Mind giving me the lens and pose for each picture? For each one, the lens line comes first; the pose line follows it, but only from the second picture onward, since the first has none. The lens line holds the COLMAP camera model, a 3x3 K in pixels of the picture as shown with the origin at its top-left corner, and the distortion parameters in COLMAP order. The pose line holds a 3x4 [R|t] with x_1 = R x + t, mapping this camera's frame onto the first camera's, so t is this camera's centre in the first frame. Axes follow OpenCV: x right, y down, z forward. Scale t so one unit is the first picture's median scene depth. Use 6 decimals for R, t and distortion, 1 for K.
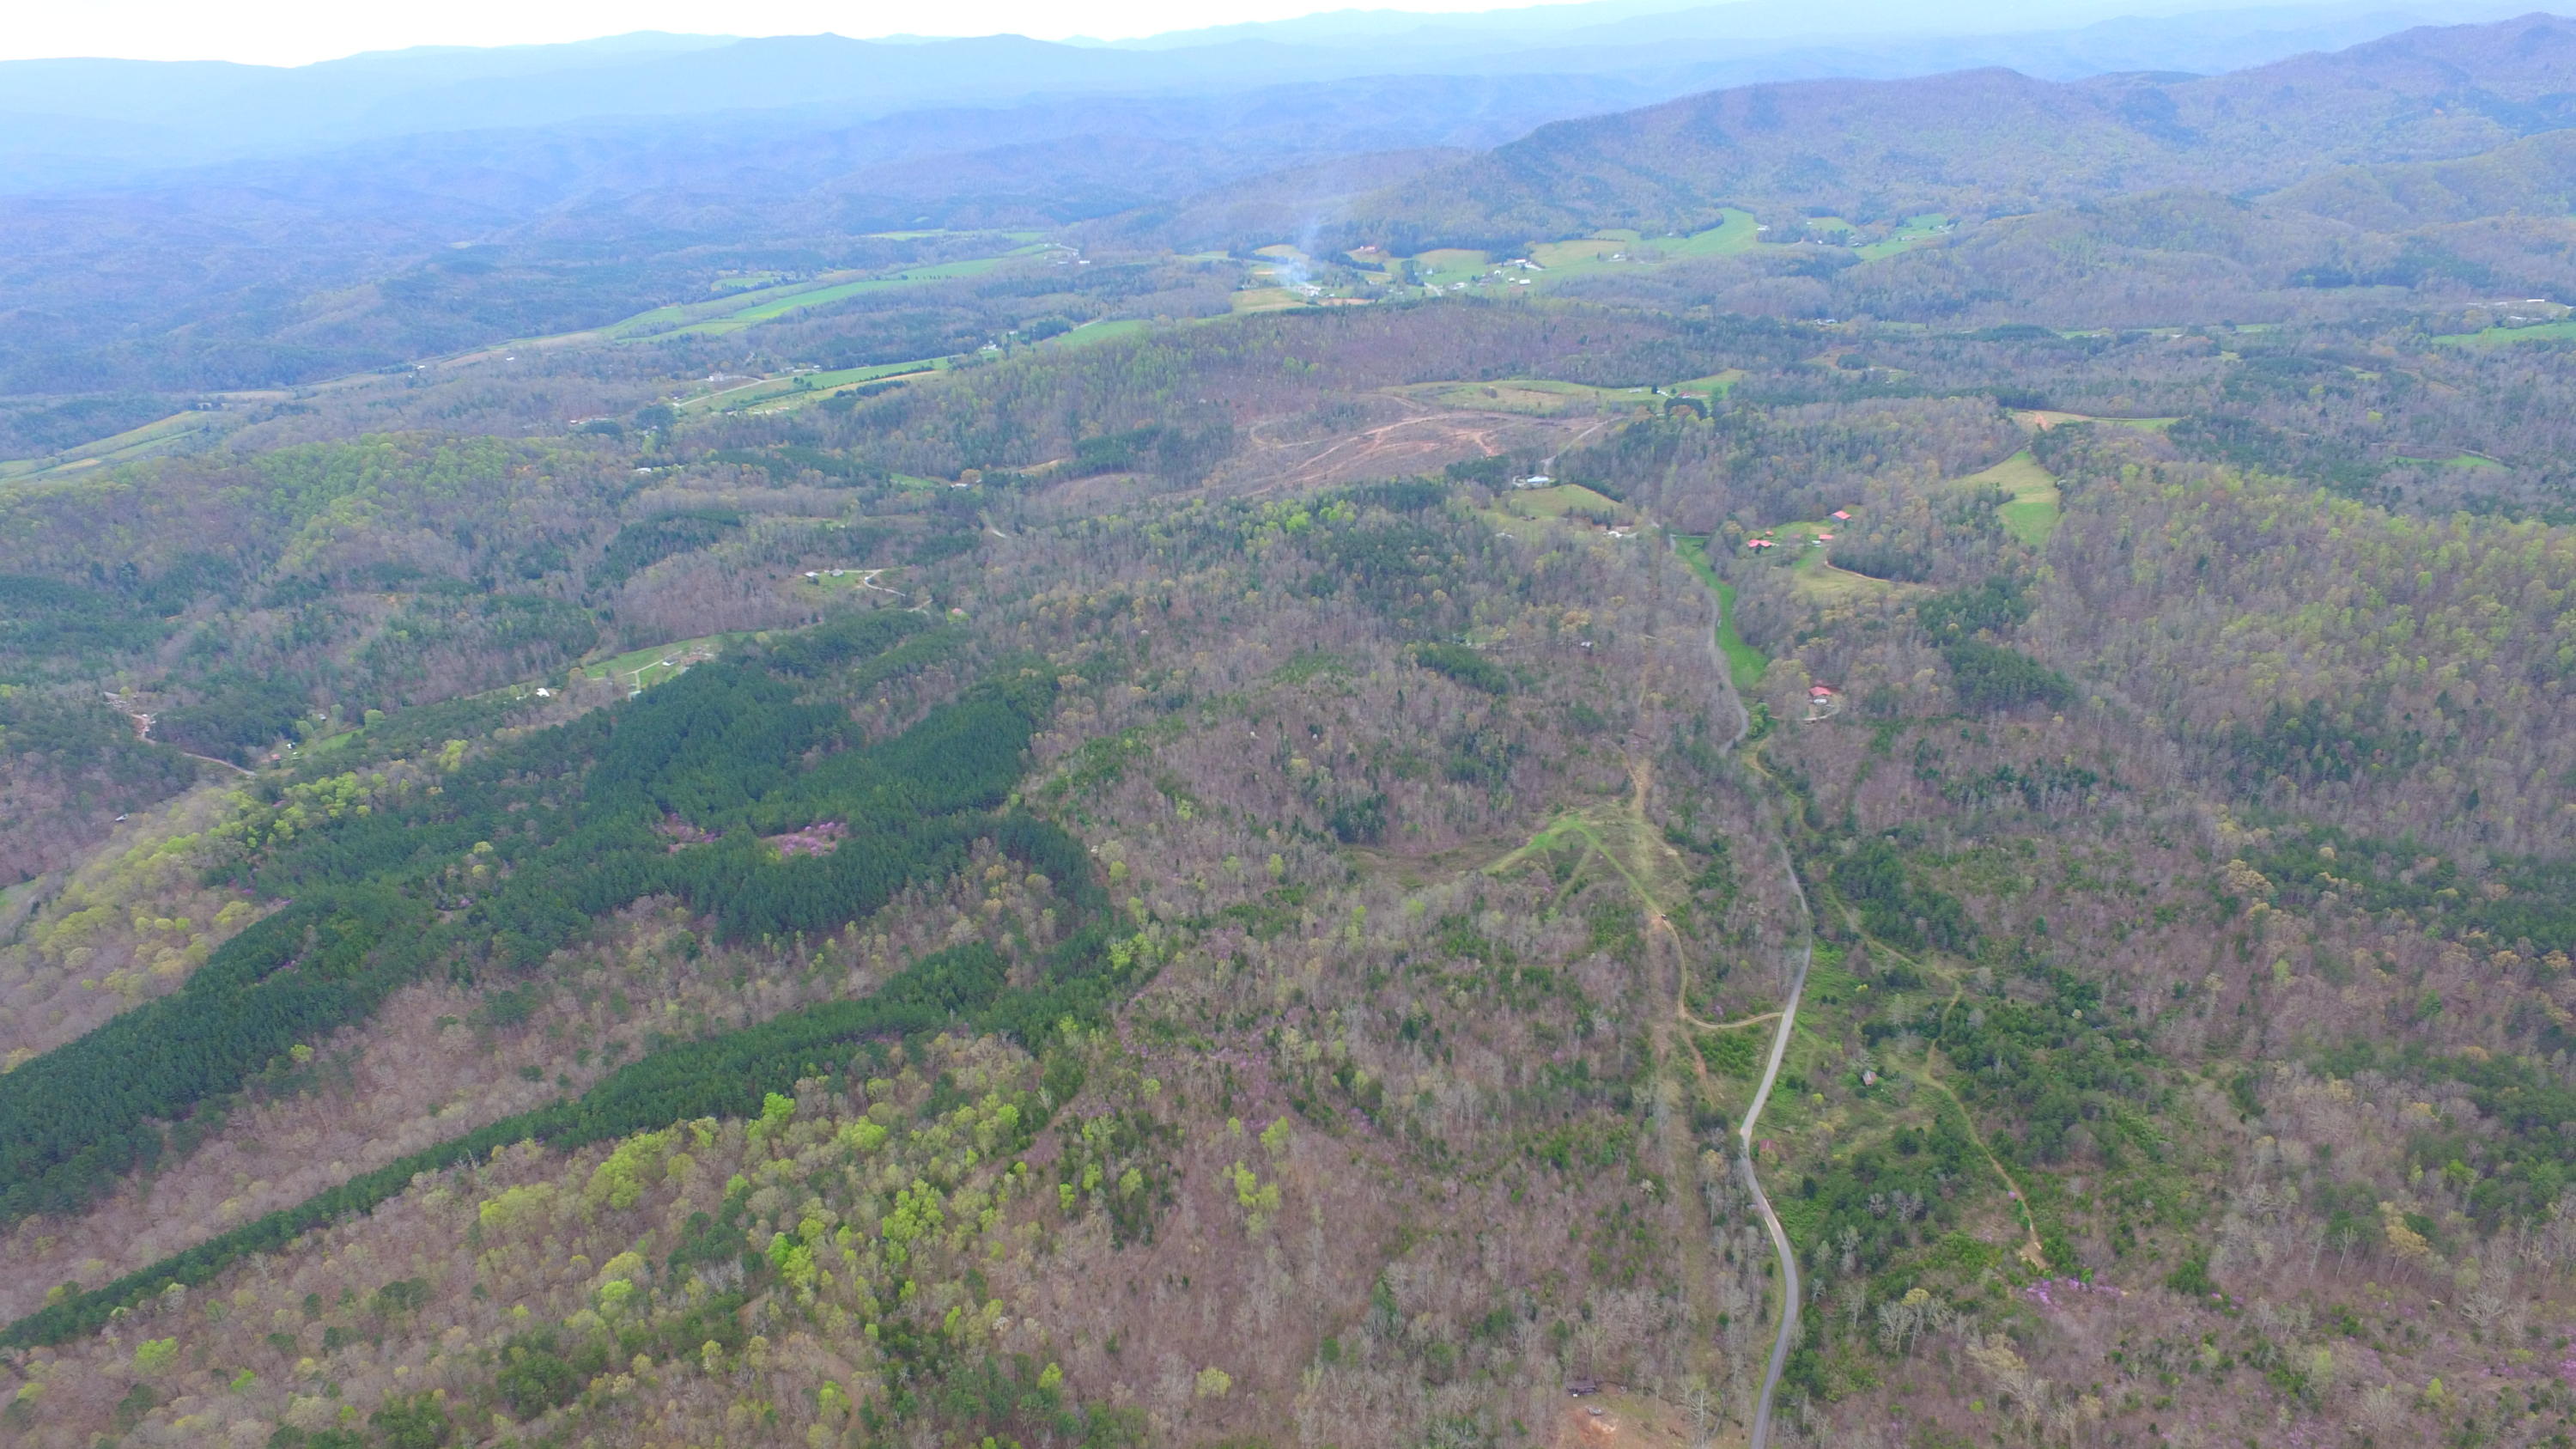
lens RADIAL K [[1500.7, 0, 1238.2], [0, 1500.7, 710.2], [0, 0, 1]] dist [-0.008178, 0.012320]
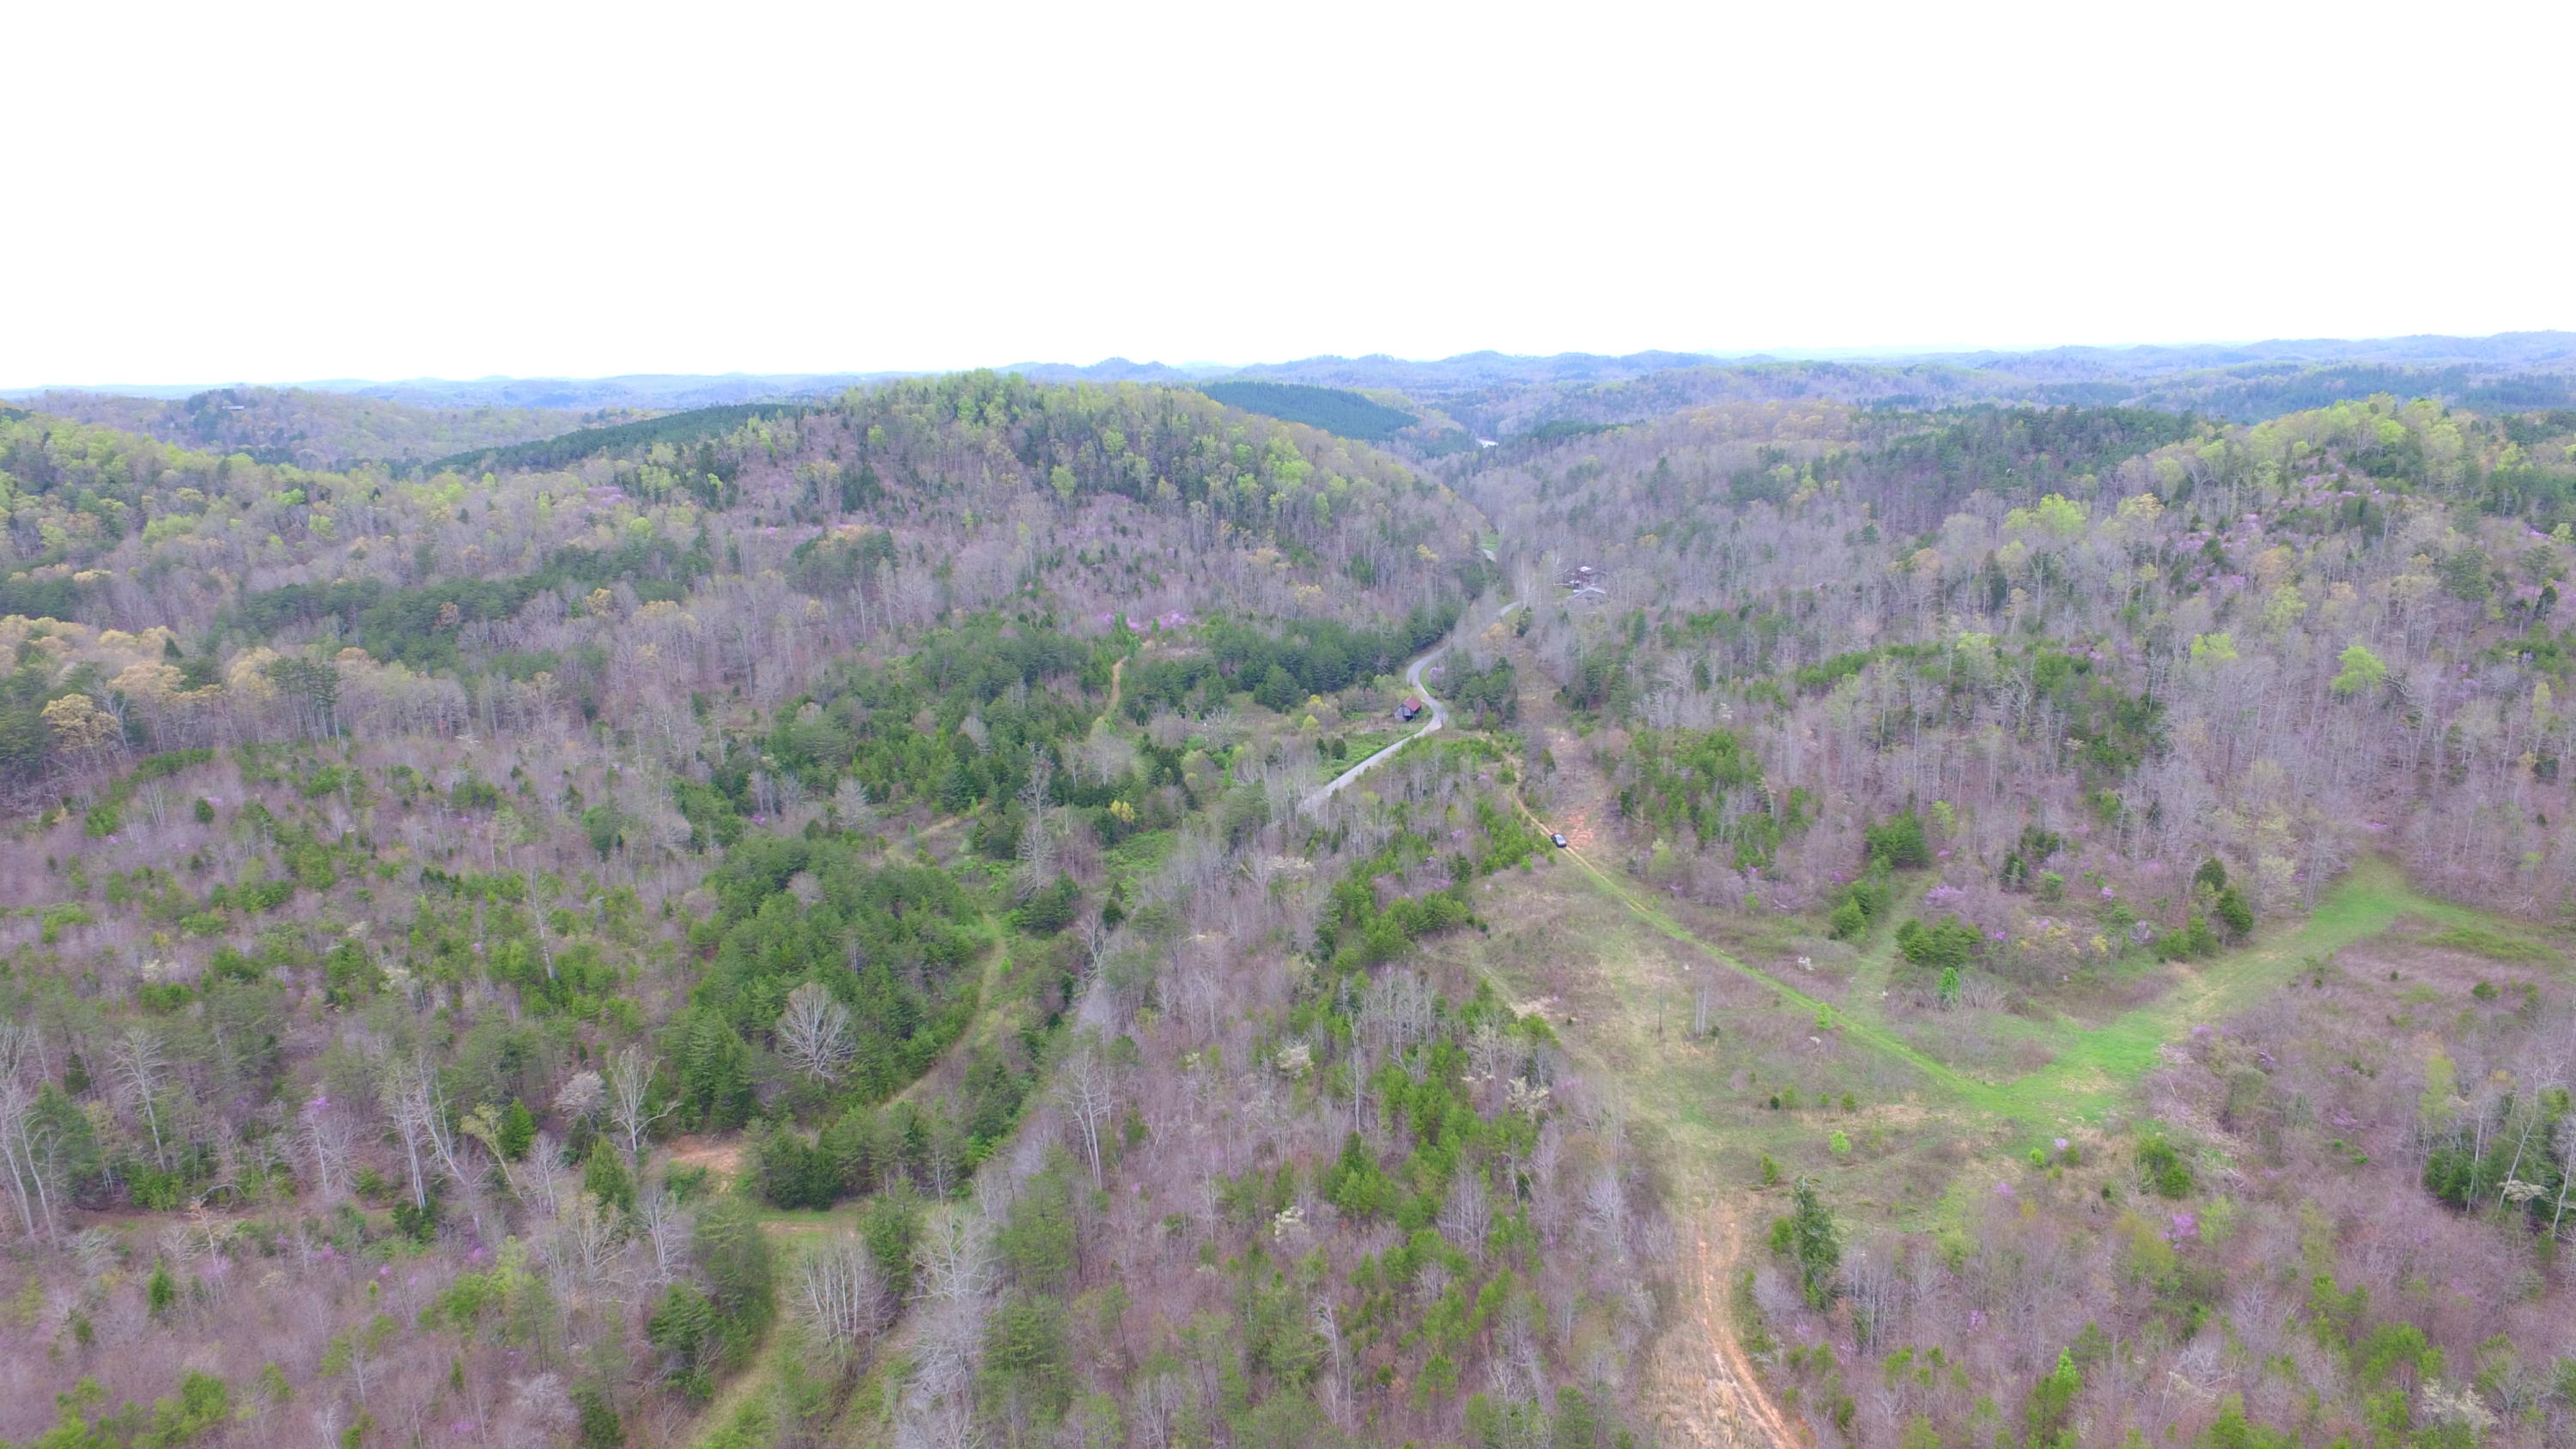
lens RADIAL K [[1500.7, 0, 1278.8], [0, 1500.7, 724.1], [0, 0, 1]] dist [-0.008178, 0.012320]
pose [[-0.992402, 0.114951, -0.043862, 0.311369], [0.064159, 0.787693, 0.612718, -0.084668], [0.104983, 0.605249, -0.789083, 1.081211]]
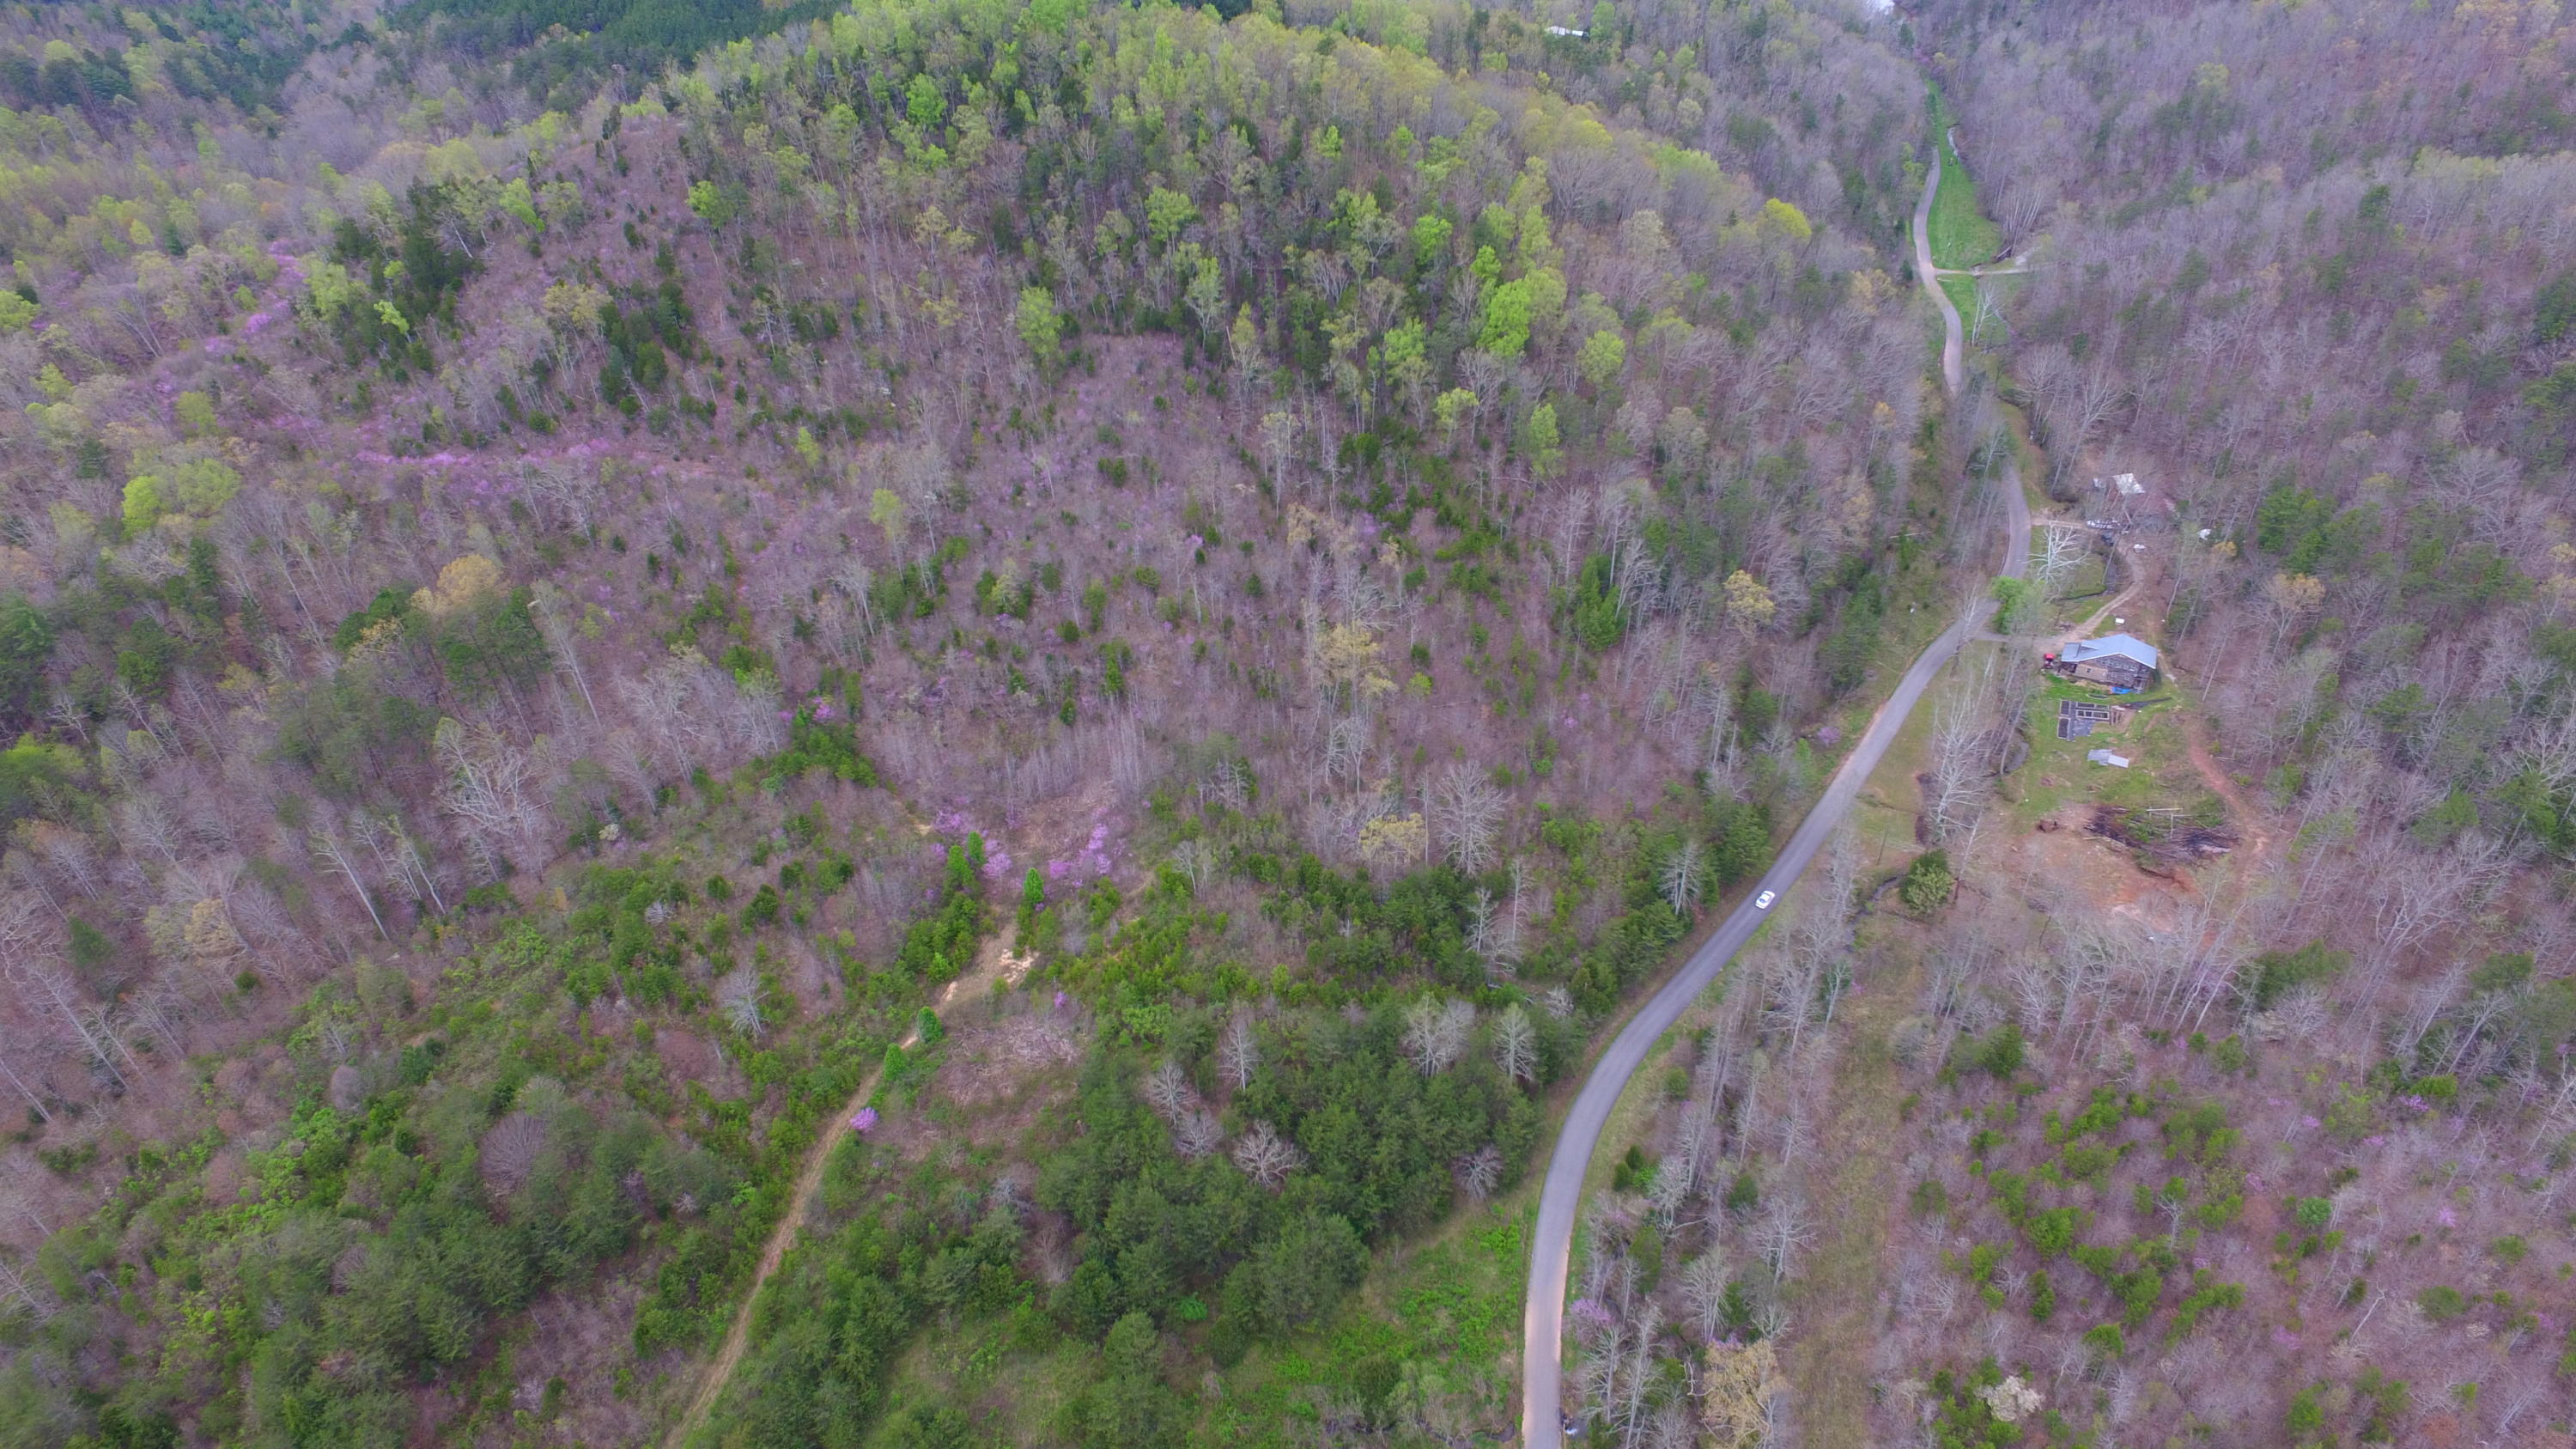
lens RADIAL K [[1500.7, 0, 1269.9], [0, 1500.7, 731.8], [0, 0, 1]] dist [-0.008178, 0.012320]
pose [[-0.970327, -0.033315, 0.239489, 0.228708], [0.190709, 0.503439, 0.842721, 0.007841], [-0.148644, 0.863388, -0.482147, 0.702757]]
